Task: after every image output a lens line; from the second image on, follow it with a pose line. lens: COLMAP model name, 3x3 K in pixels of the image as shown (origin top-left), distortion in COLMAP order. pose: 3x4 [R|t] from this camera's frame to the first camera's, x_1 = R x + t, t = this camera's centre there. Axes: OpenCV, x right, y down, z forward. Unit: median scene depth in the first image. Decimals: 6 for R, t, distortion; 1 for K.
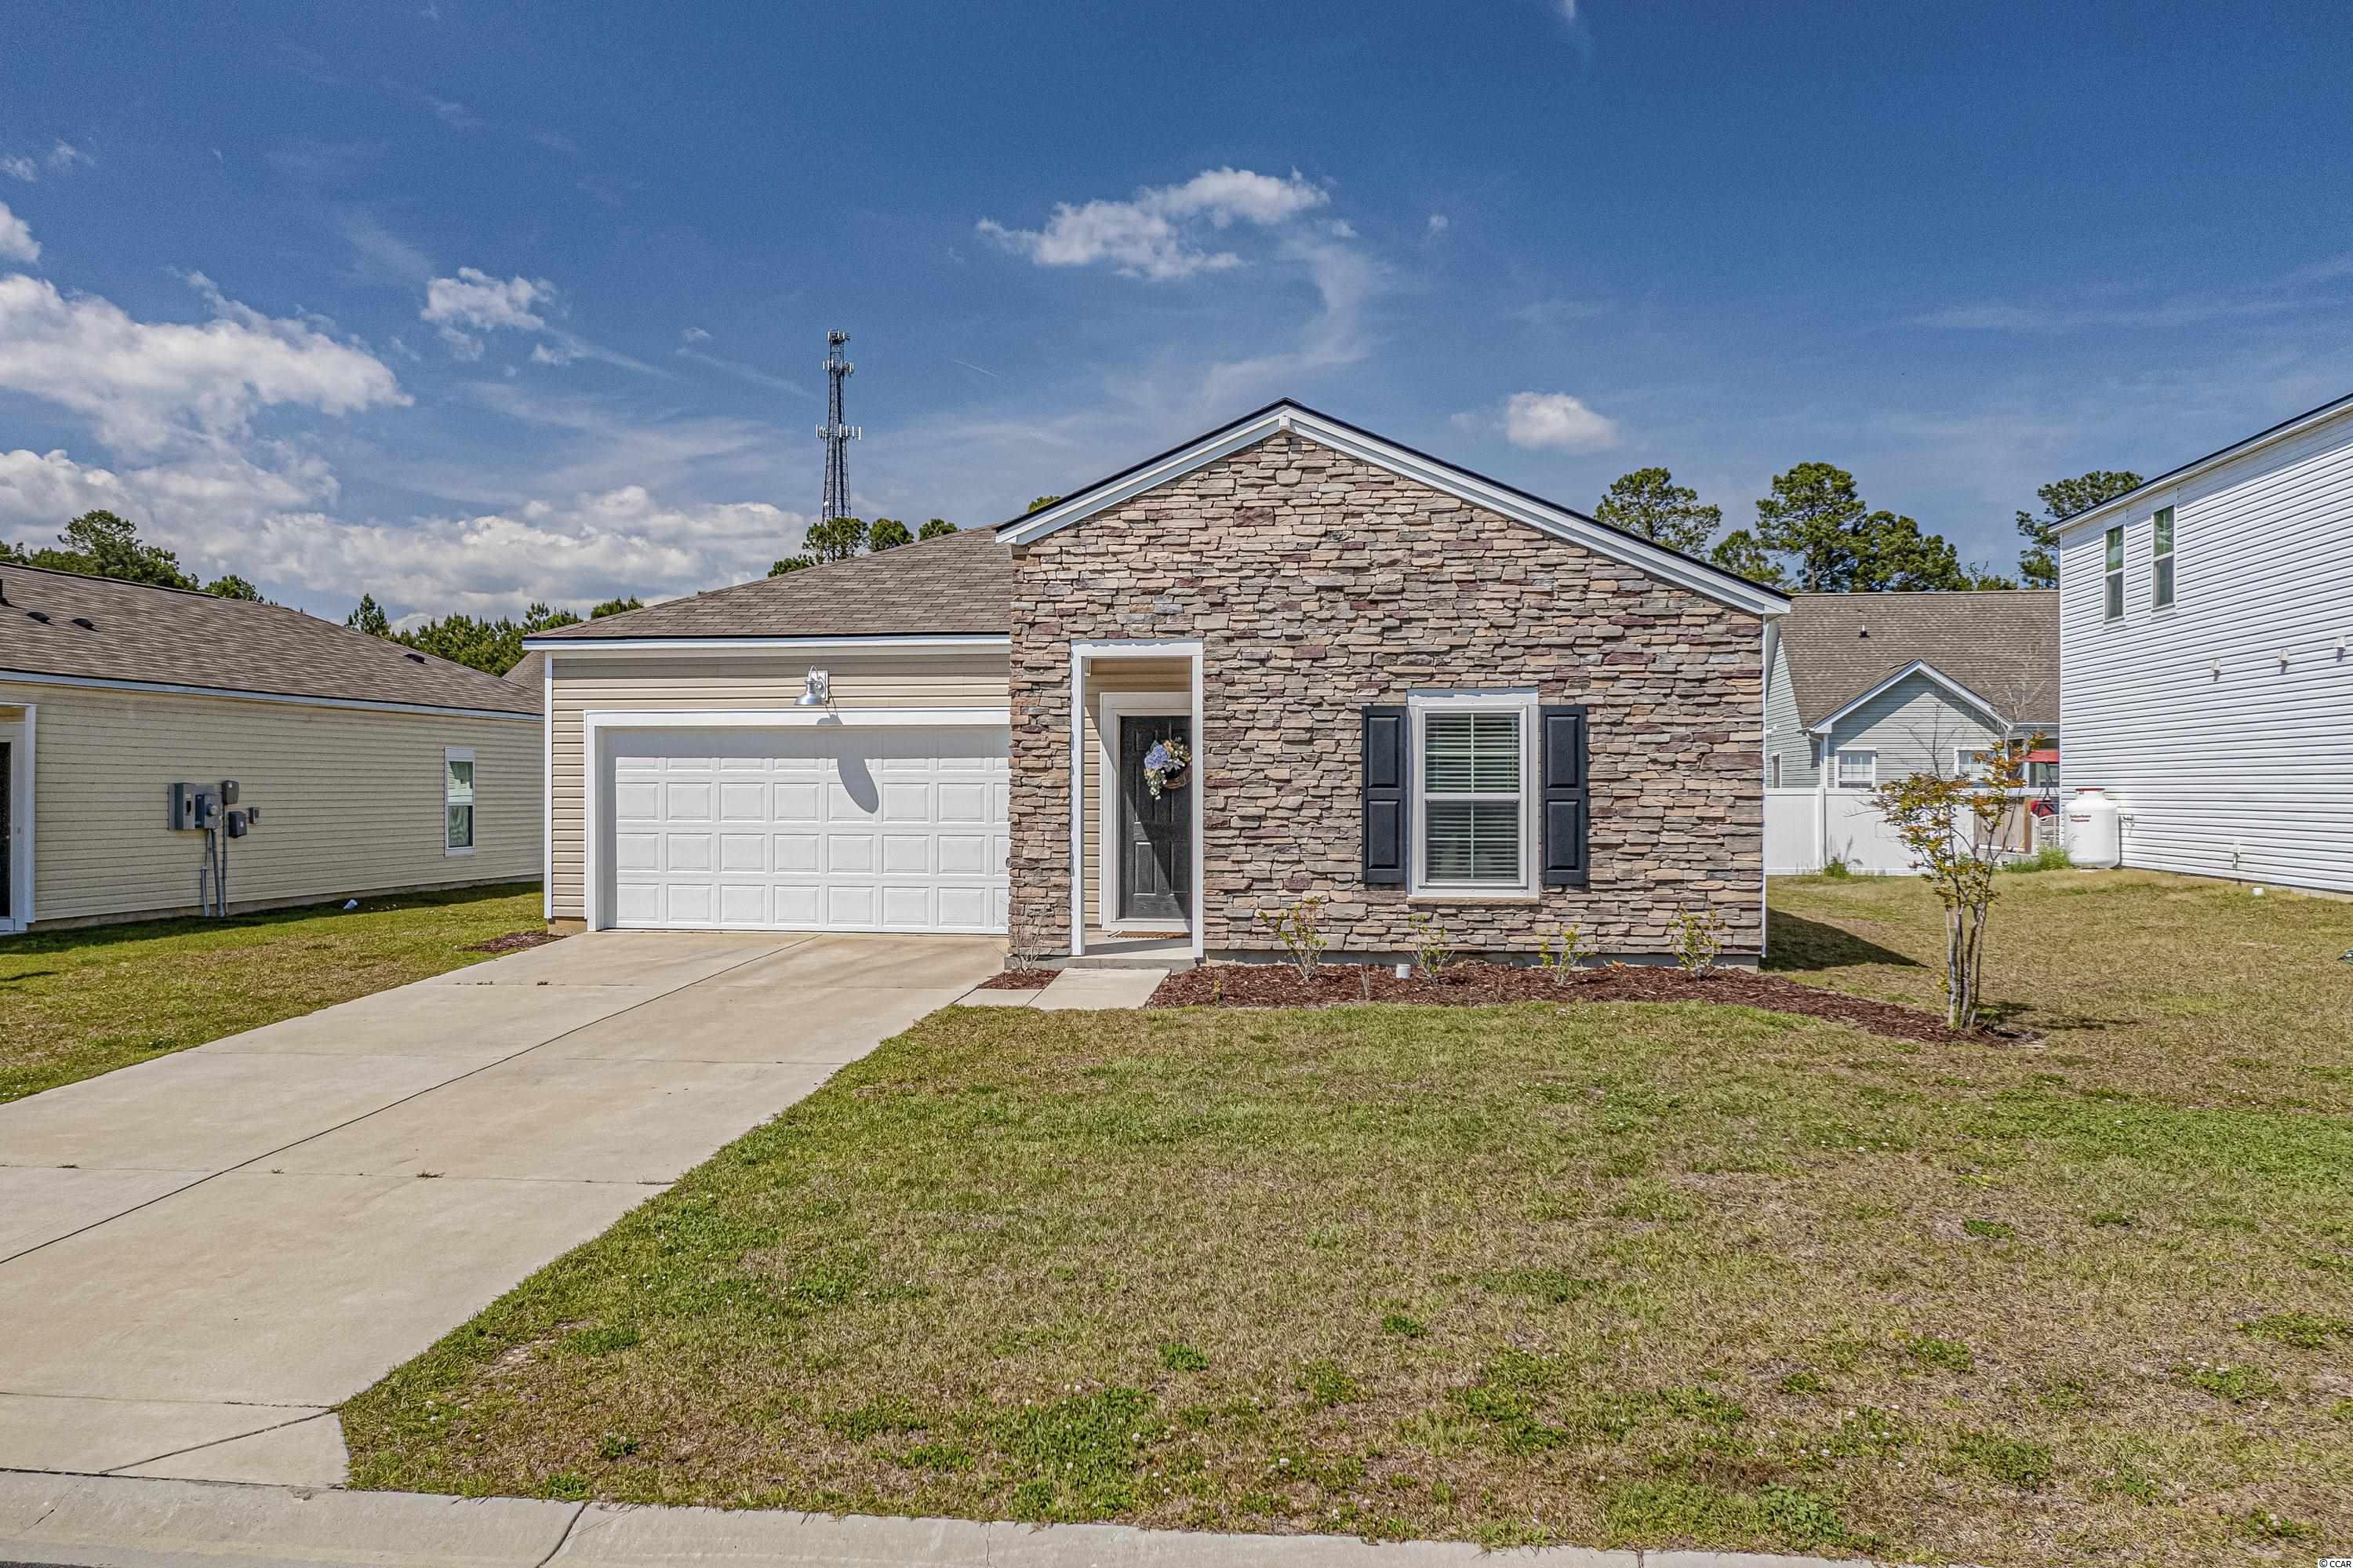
lens RADIAL K [[1754.1, 0, 1176.5], [0, 1754.1, 784.0], [0, 0, 1]] dist [0.002146, 0.000229]
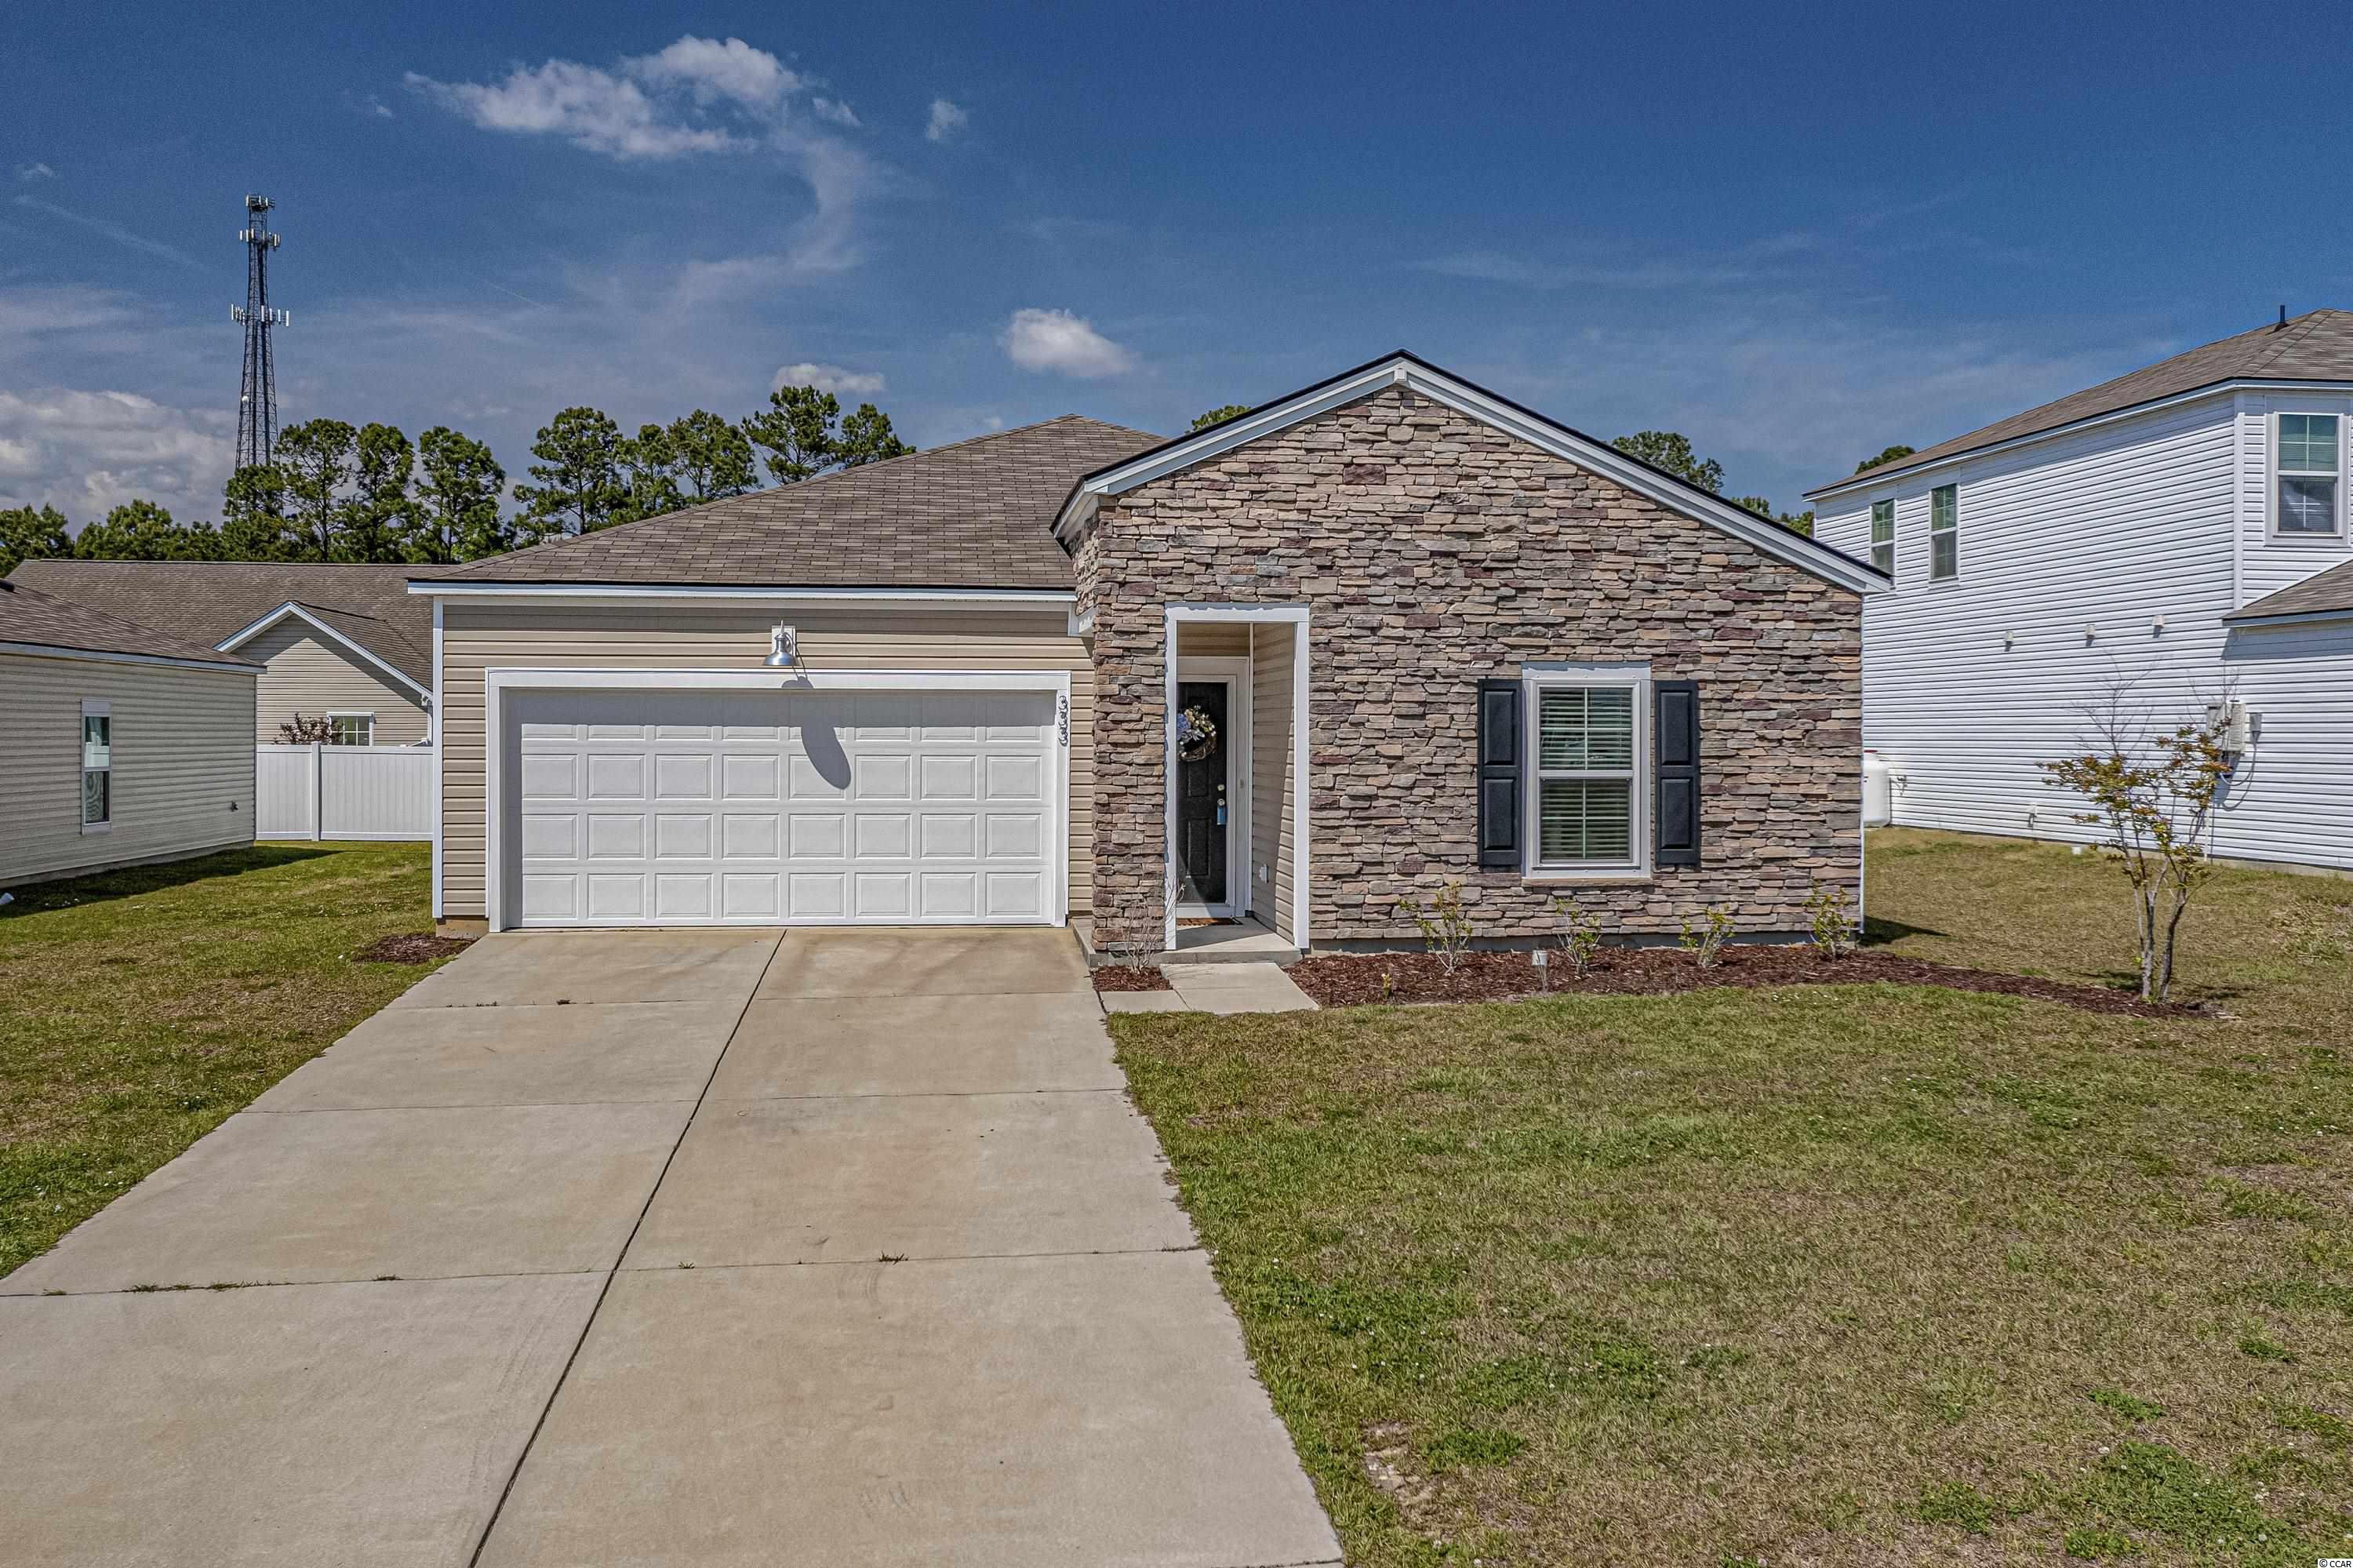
lens RADIAL K [[1875.2, 0, 1164.5], [0, 1875.2, 752.5], [0, 0, 1]] dist [0.001157, 0.014769]
pose [[0.963298, -0.001257, 0.268433, -0.328645], [-0.002420, 0.999908, 0.013367, -0.017757], [-0.268425, -0.013526, 0.963206, 0.066833]]
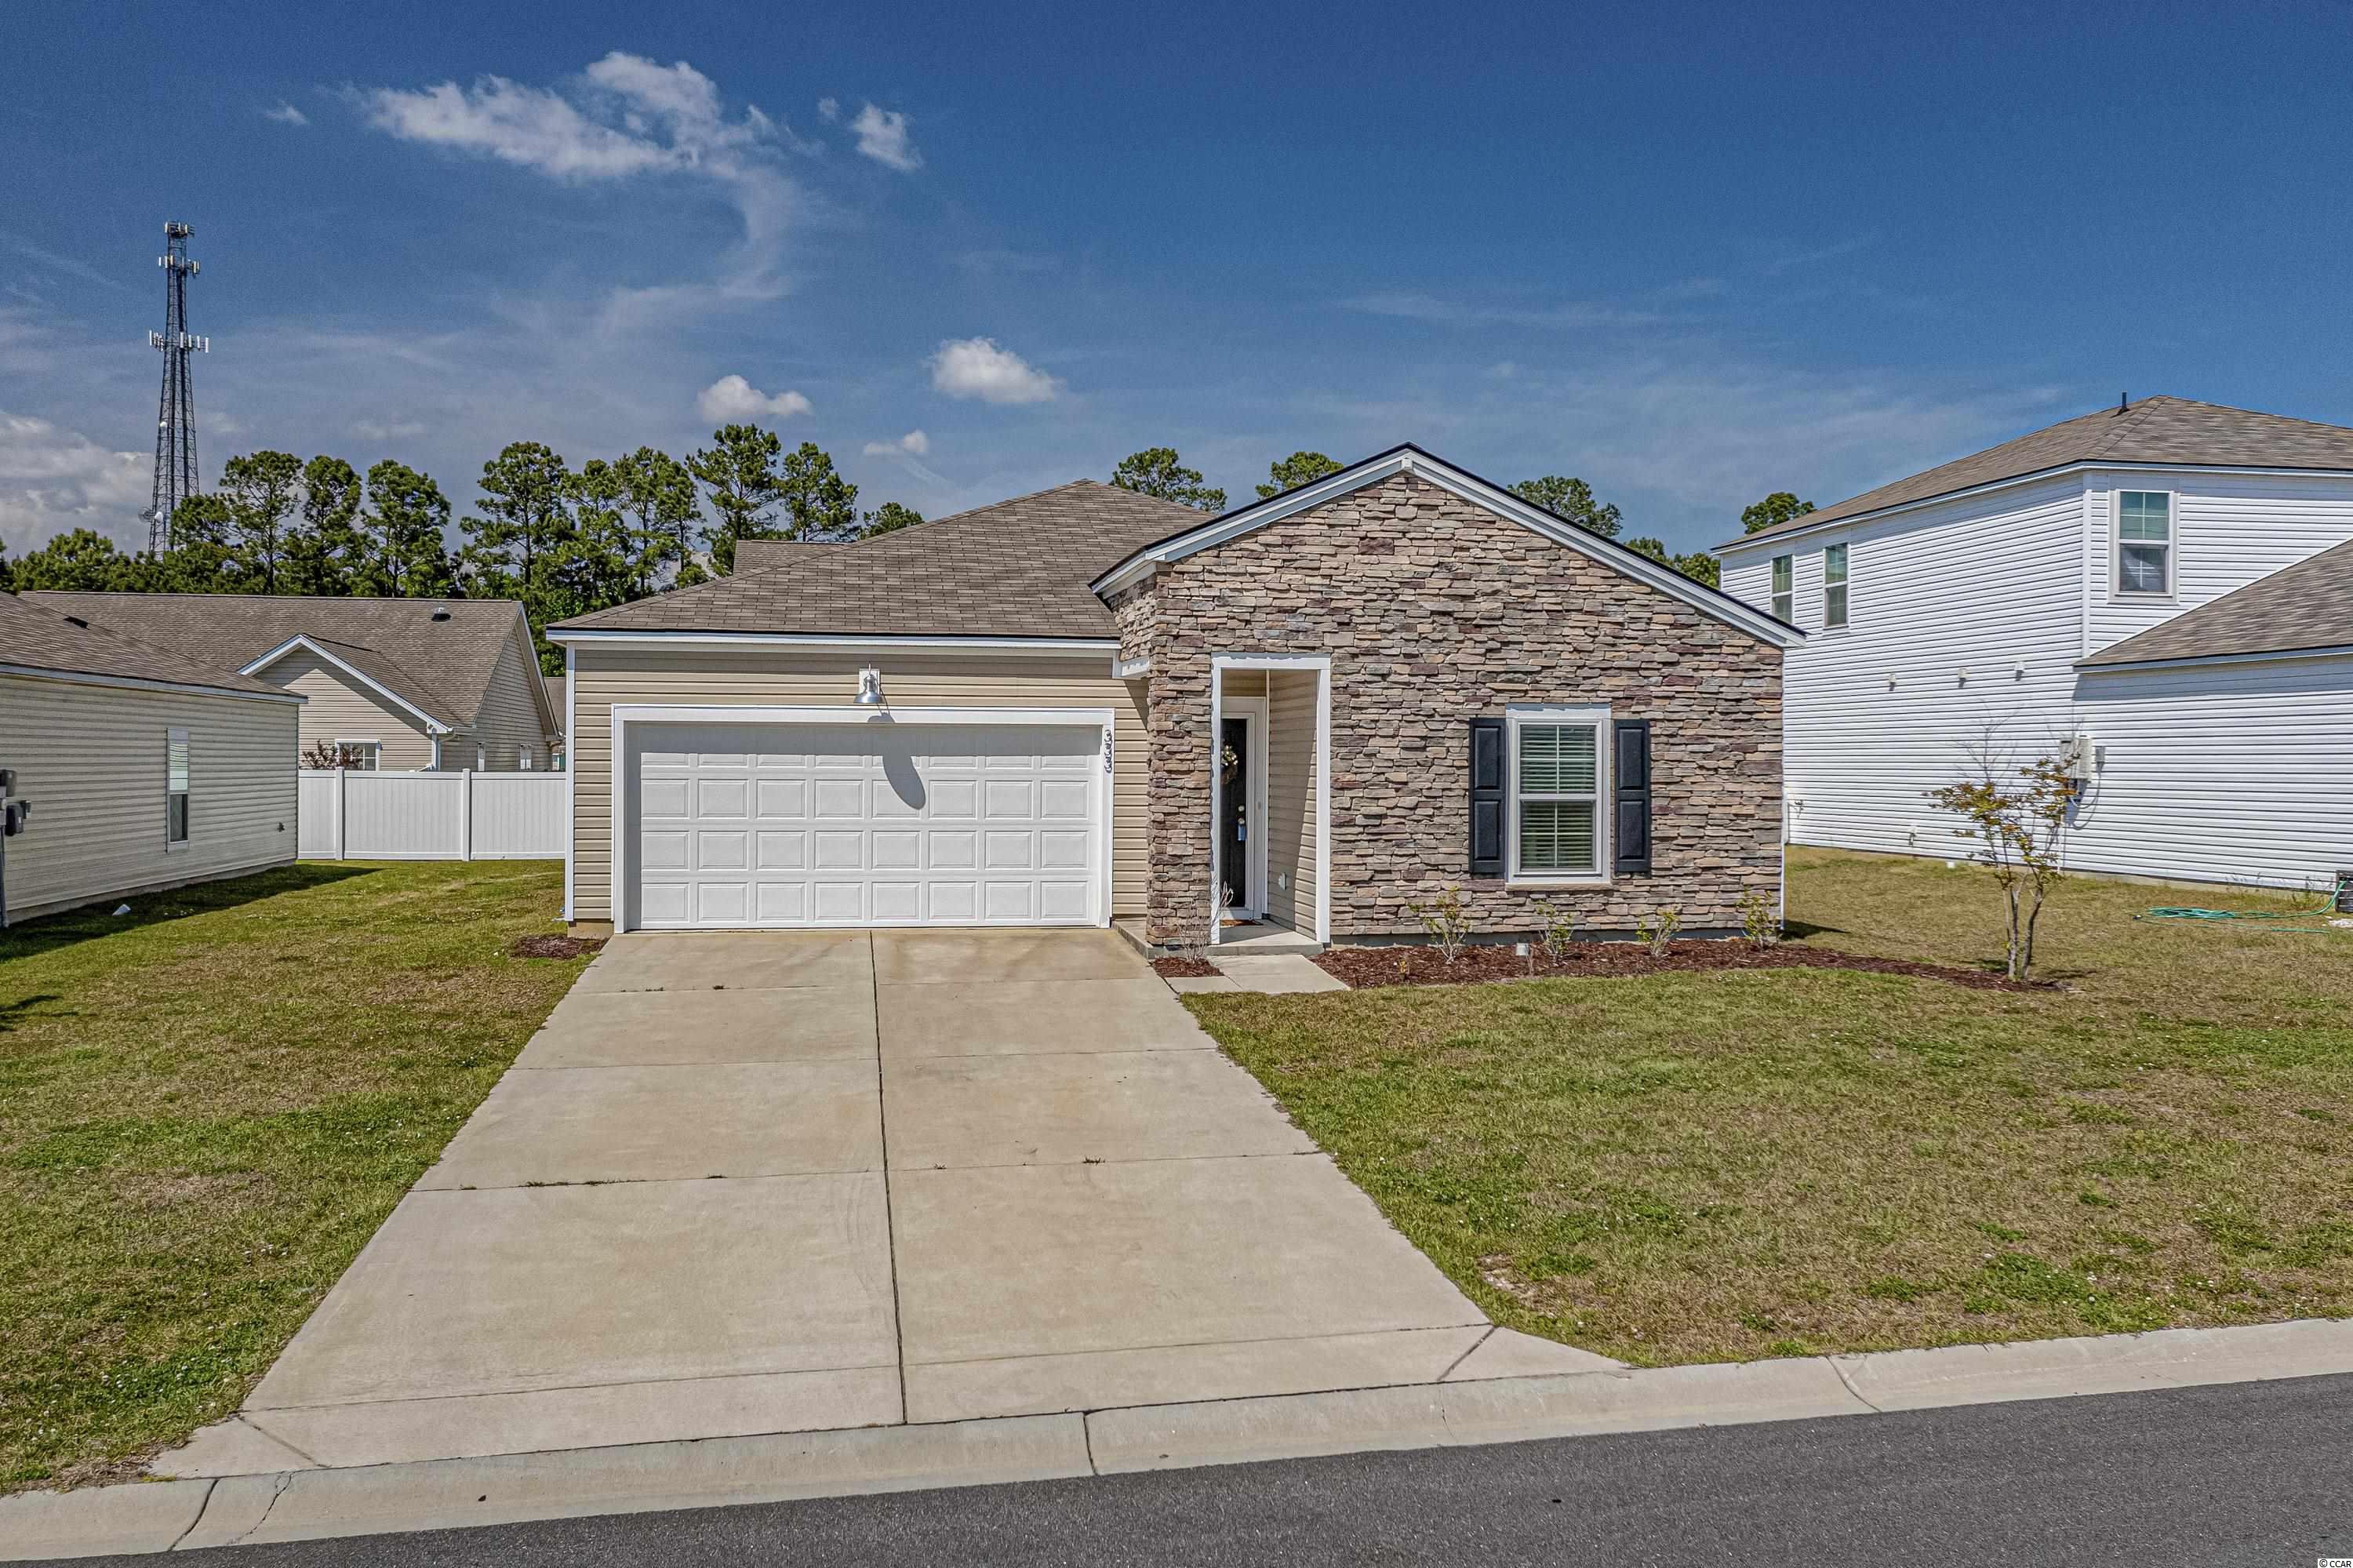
lens RADIAL K [[1827.1, 0, 1176.5], [0, 1827.1, 784.0], [0, 0, 1]] dist [0.003456, -0.001563]
pose [[0.946716, -0.000703, 0.322068, -0.453726], [-0.004699, 0.999861, 0.015993, -0.019414], [-0.322035, -0.016654, 0.946581, -0.060951]]
